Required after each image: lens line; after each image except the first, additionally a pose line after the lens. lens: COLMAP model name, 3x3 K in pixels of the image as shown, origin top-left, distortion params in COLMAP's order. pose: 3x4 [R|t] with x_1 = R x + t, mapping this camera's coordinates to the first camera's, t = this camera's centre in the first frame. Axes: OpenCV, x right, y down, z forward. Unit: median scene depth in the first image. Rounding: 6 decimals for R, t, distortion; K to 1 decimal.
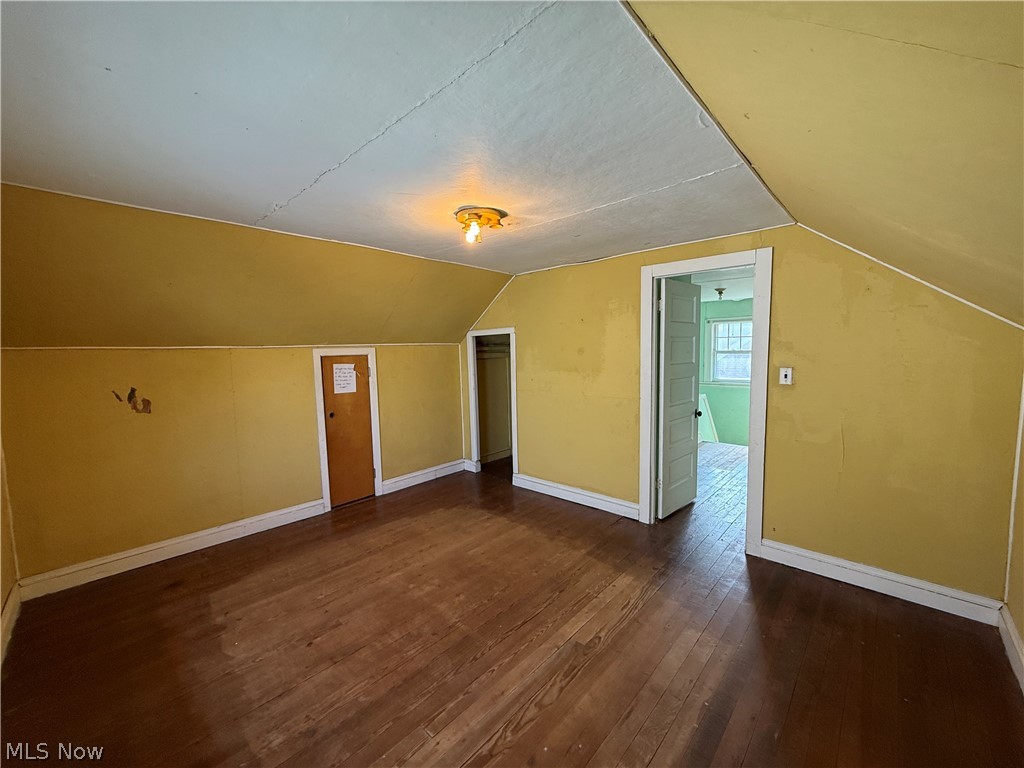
lens RADIAL K [[407.2, 0, 511.0], [0, 407.2, 384.3], [0, 0, 1]] dist [0.003218, 0.000203]
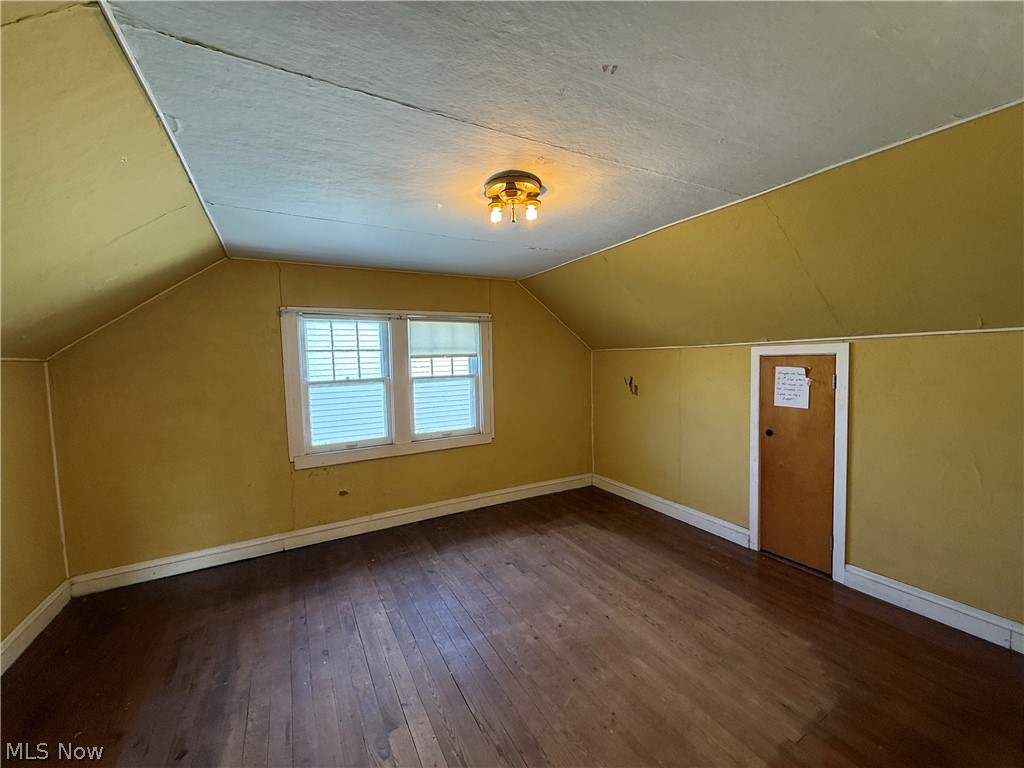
lens RADIAL K [[407.2, 0, 510.5], [0, 407.2, 383.8], [0, 0, 1]] dist [0.003218, 0.000203]
pose [[-0.306730, 0.081723, -0.948282, 0.456592], [-0.056992, 0.992942, 0.104007, -0.071886], [0.950089, 0.085947, -0.299908, 0.802359]]
